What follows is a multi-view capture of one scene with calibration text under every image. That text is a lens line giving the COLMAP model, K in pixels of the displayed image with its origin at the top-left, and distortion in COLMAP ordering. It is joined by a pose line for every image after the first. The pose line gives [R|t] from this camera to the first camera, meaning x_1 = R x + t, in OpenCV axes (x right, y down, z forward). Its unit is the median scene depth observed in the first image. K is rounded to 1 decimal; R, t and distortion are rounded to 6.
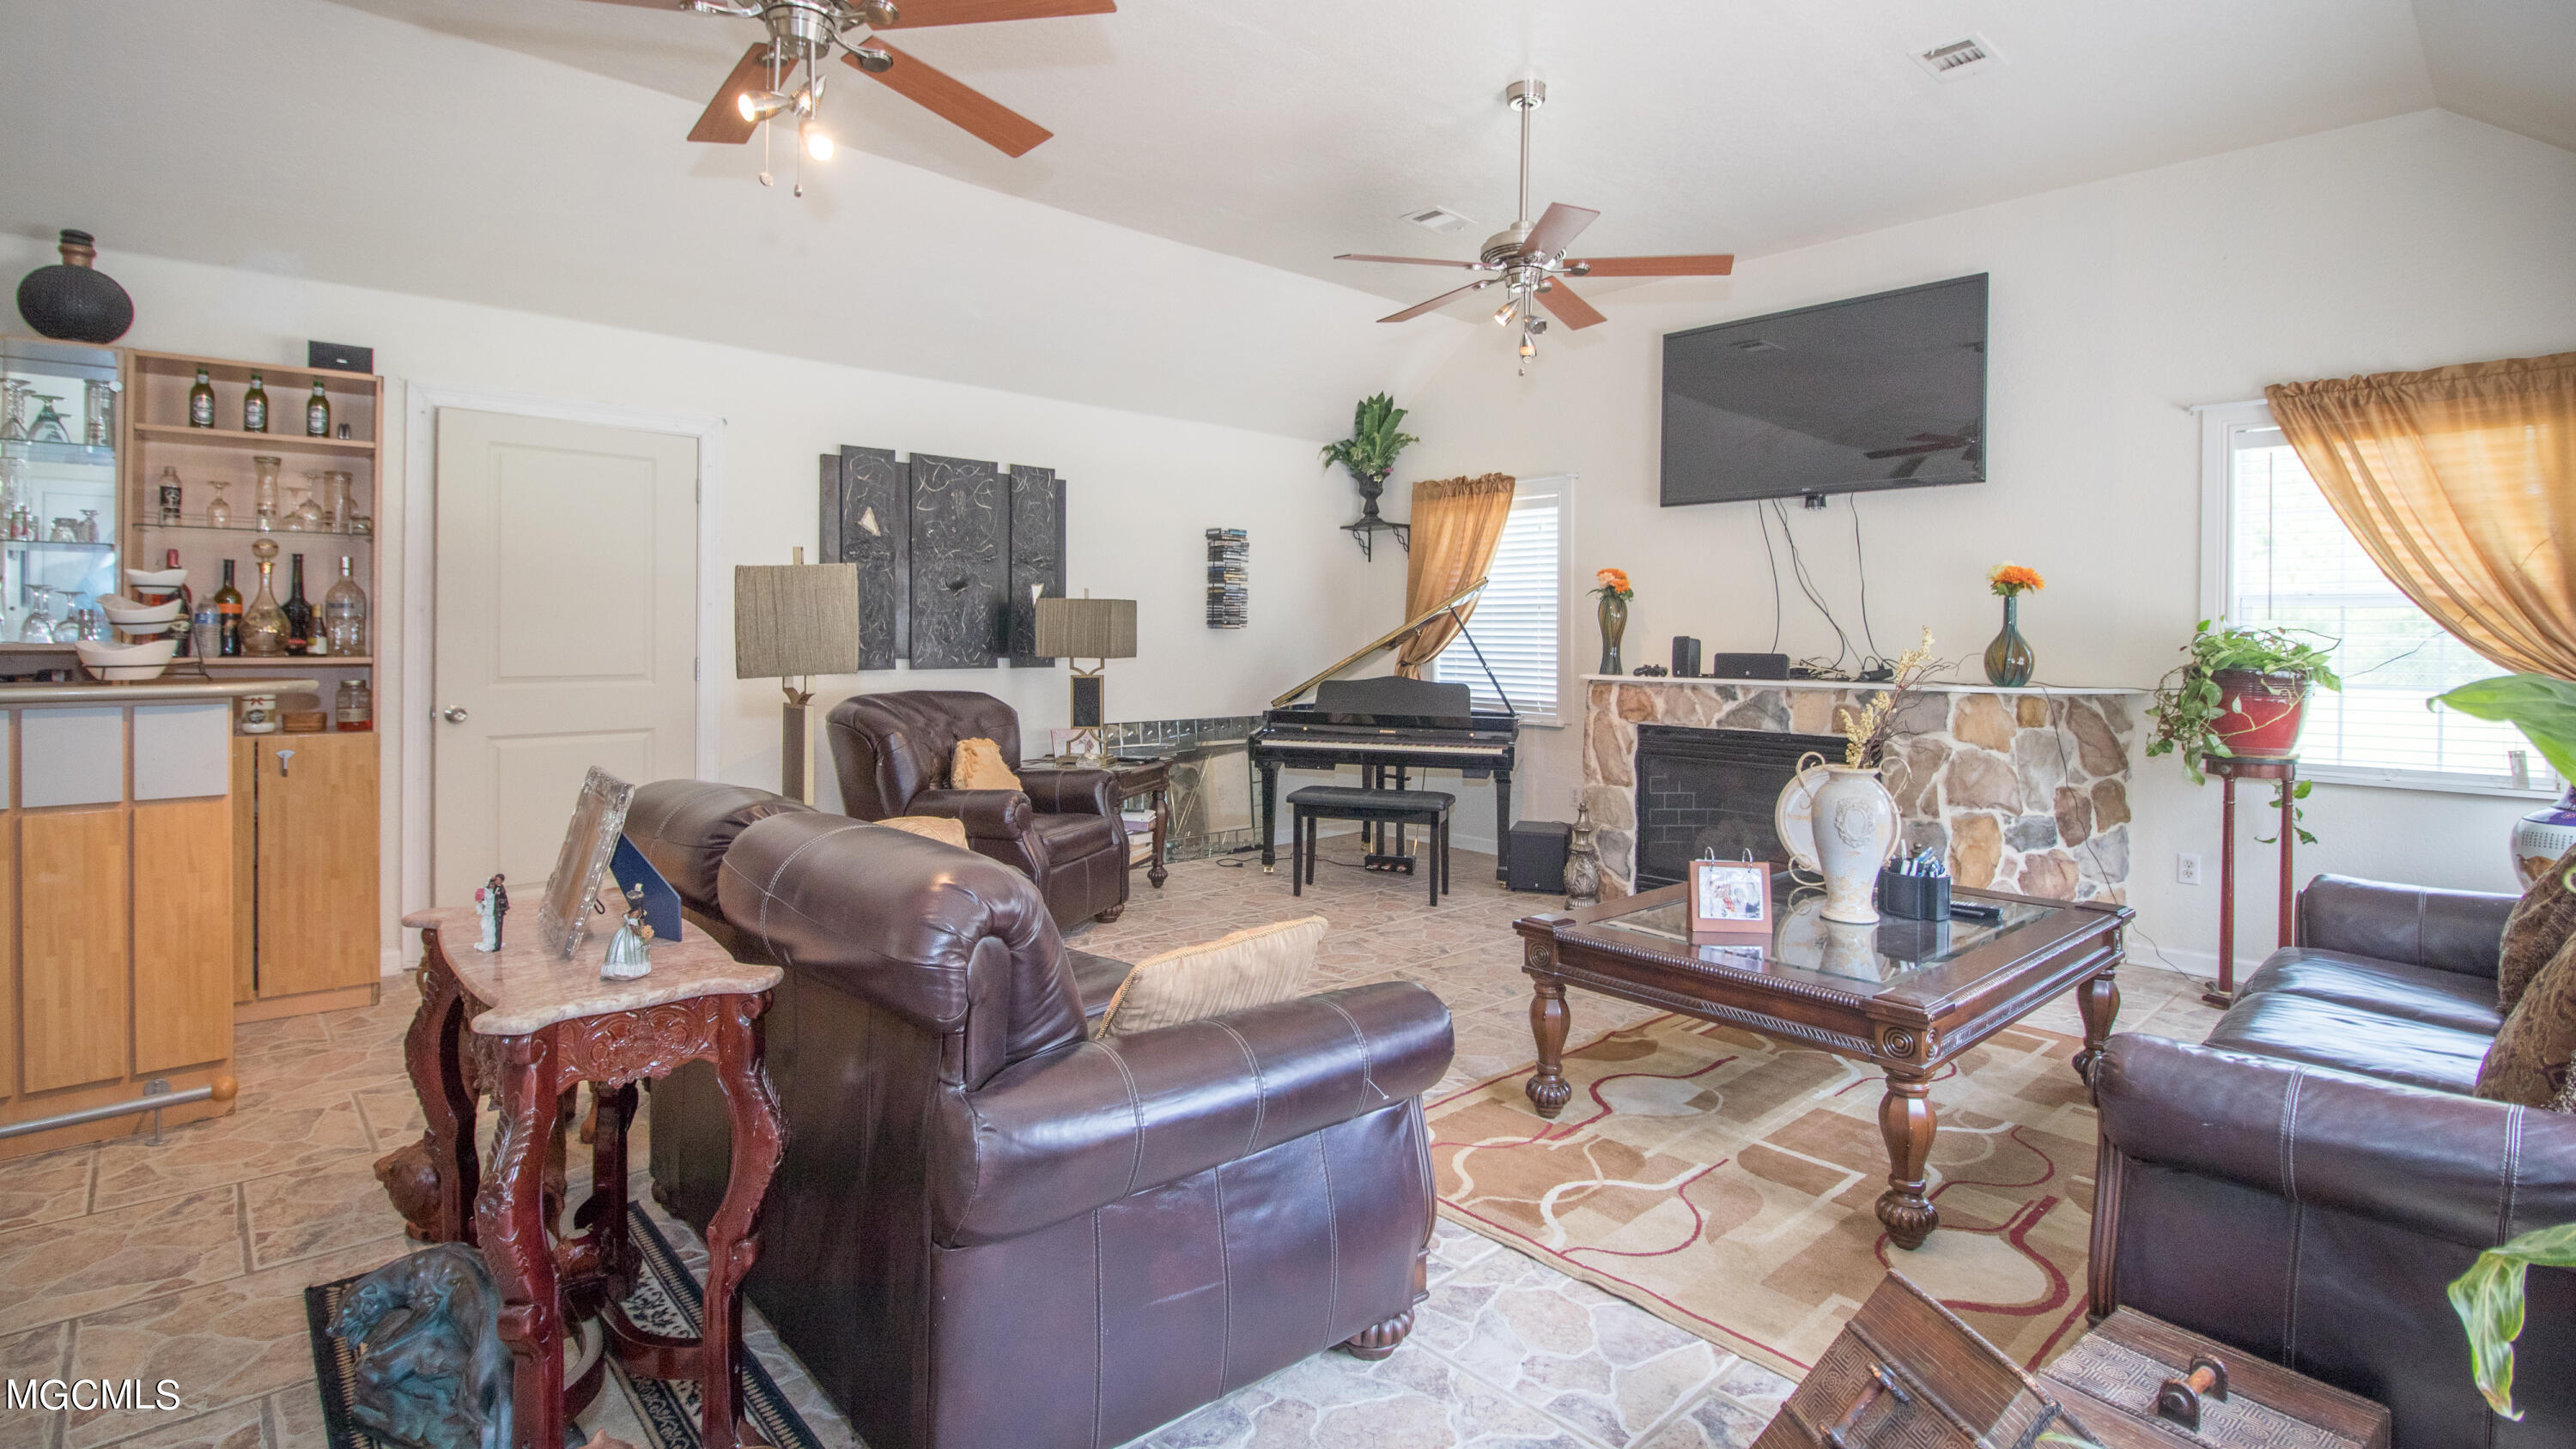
lens RADIAL K [[1224.3, 0, 1289.2], [0, 1224.3, 639.2], [0, 0, 1]] dist [-0.000624, -0.000157]
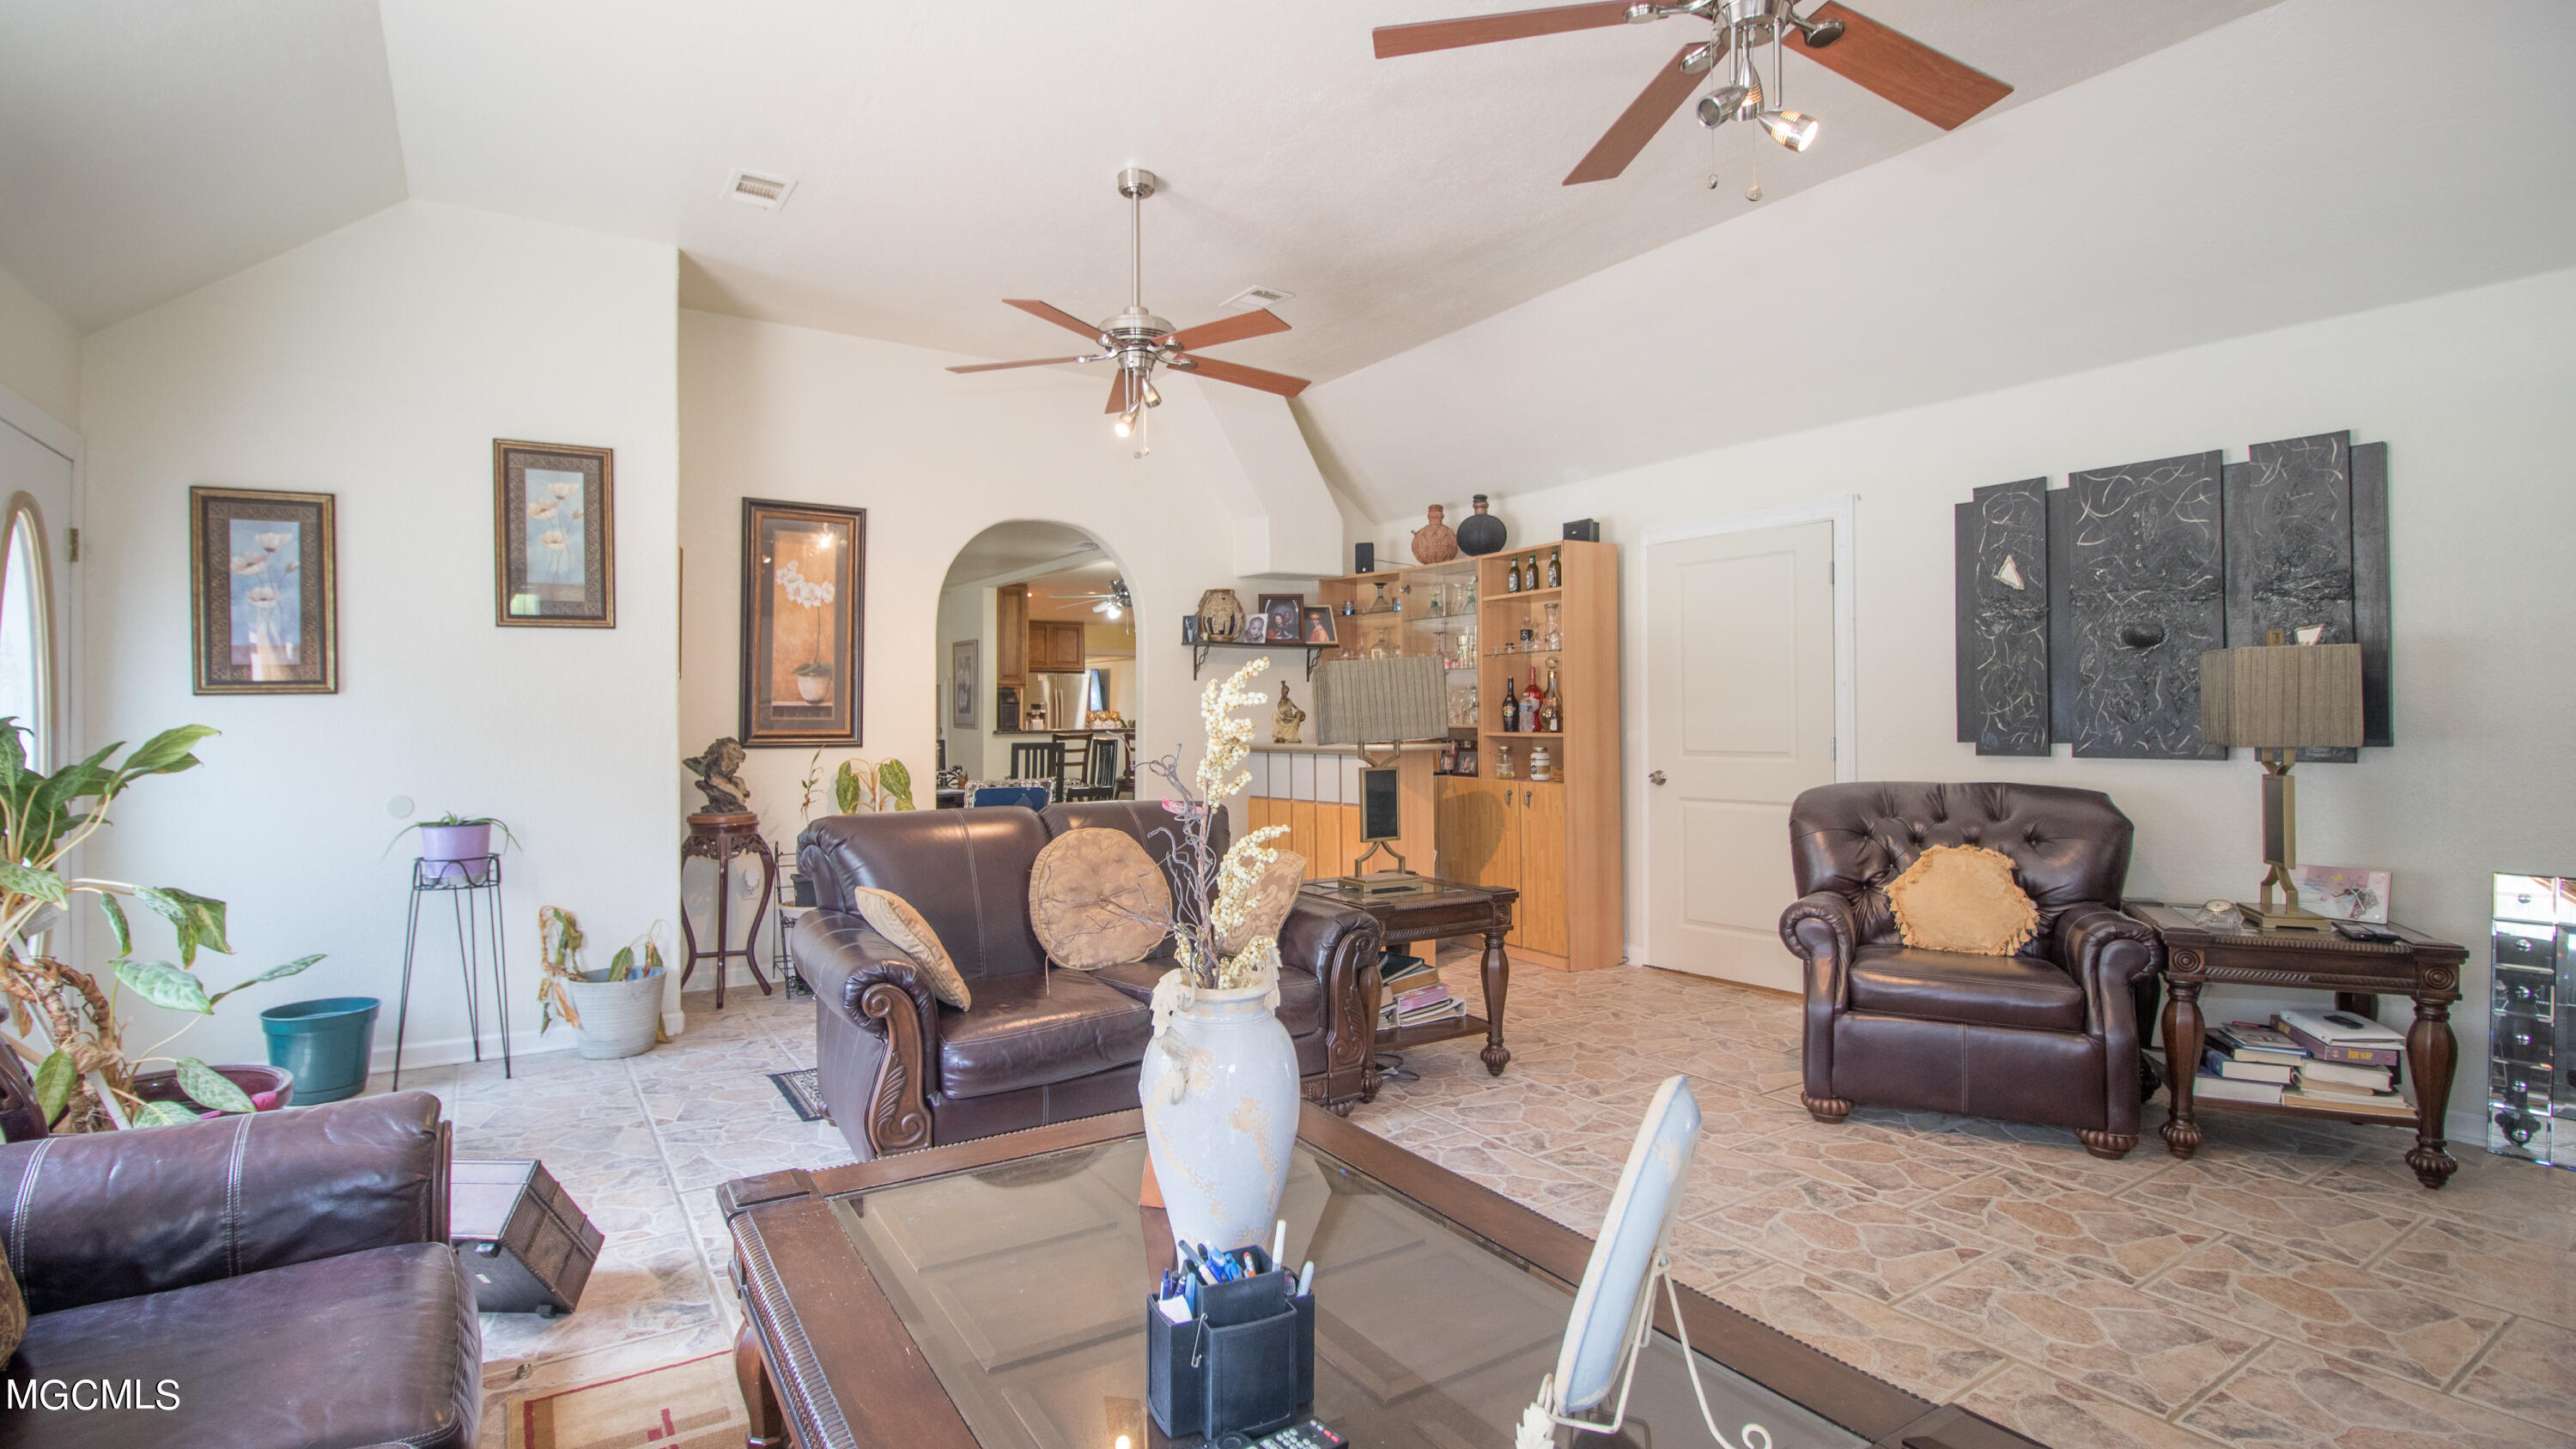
lens RADIAL K [[1235.6, 0, 1288.0], [0, 1235.6, 724.5], [0, 0, 1]] dist [-0.000714, -0.000133]
pose [[-0.170708, 0.002313, -0.985319, 0.547816], [0.008605, 0.999963, 0.000856, -0.000654], [0.985284, -0.008332, -0.170721, 0.665468]]
